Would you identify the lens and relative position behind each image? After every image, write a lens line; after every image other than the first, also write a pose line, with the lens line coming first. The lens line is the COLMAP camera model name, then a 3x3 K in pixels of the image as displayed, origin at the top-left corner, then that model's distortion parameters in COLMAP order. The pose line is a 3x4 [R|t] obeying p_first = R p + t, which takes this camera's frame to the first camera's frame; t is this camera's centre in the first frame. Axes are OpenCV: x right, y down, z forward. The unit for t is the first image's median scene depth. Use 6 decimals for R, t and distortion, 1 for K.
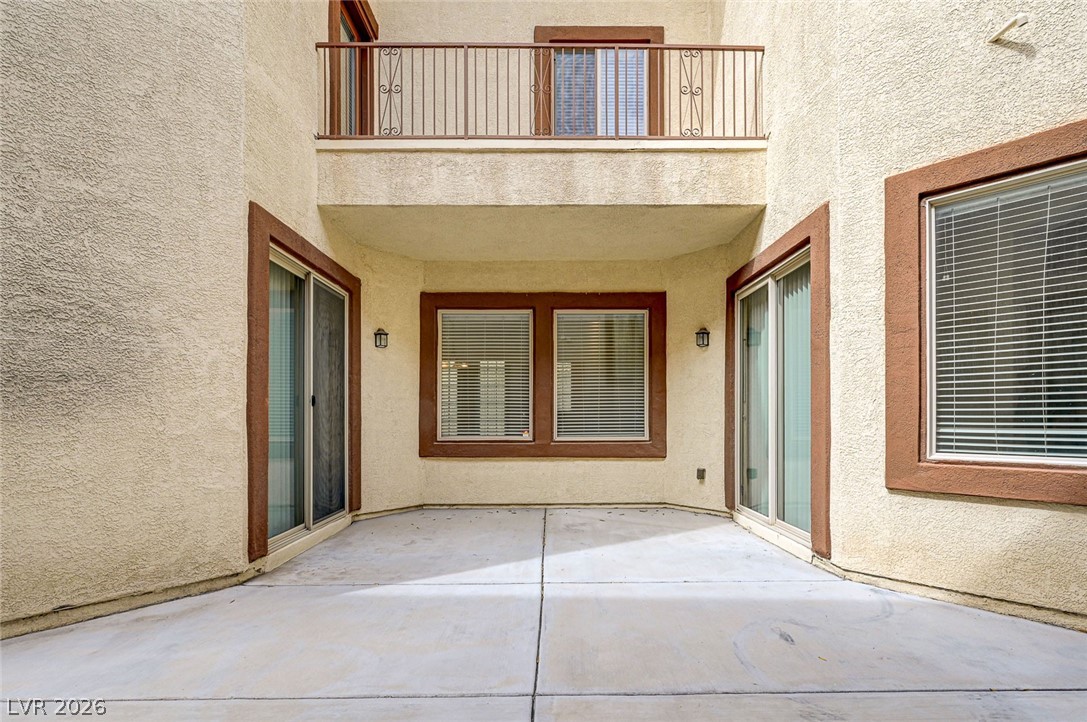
lens RADIAL K [[453.2, 0, 527.5], [0, 453.2, 411.4], [0, 0, 1]] dist [0.002358, 0.000142]
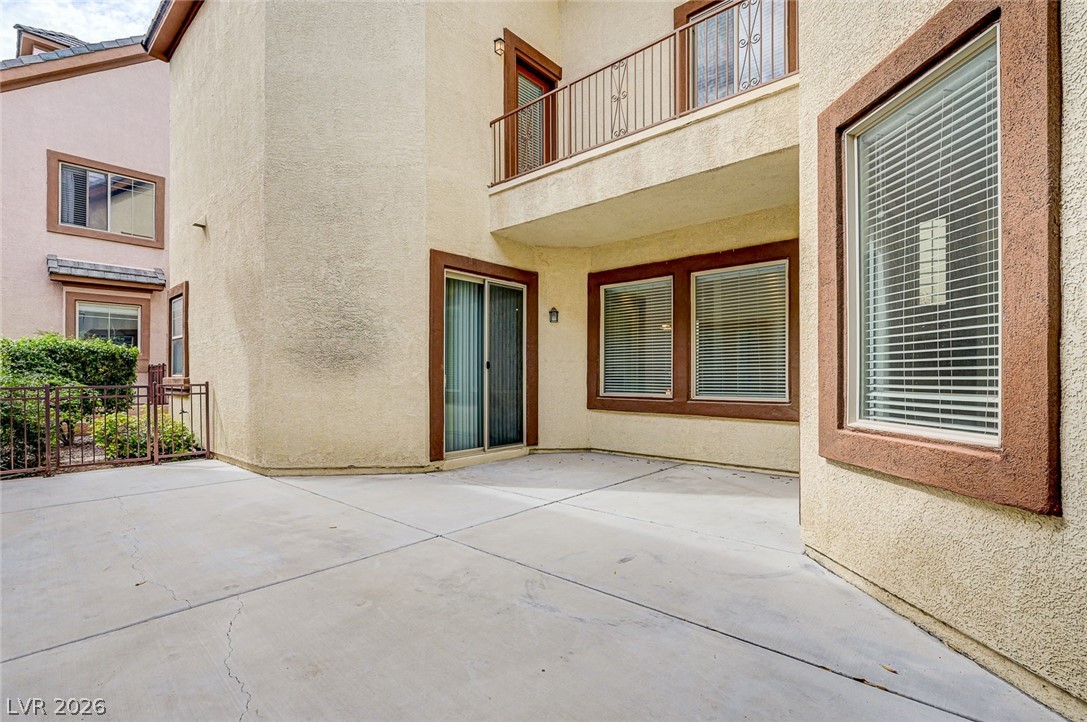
lens RADIAL K [[476.8, 0, 550.8], [0, 476.8, 368.3], [0, 0, 1]] dist [0.003430, 0.000029]
pose [[0.761599, -0.008000, -0.647999, 0.691401], [0.006954, 0.999967, -0.004172, -0.004769], [0.648011, -0.001329, 0.761629, -0.054160]]
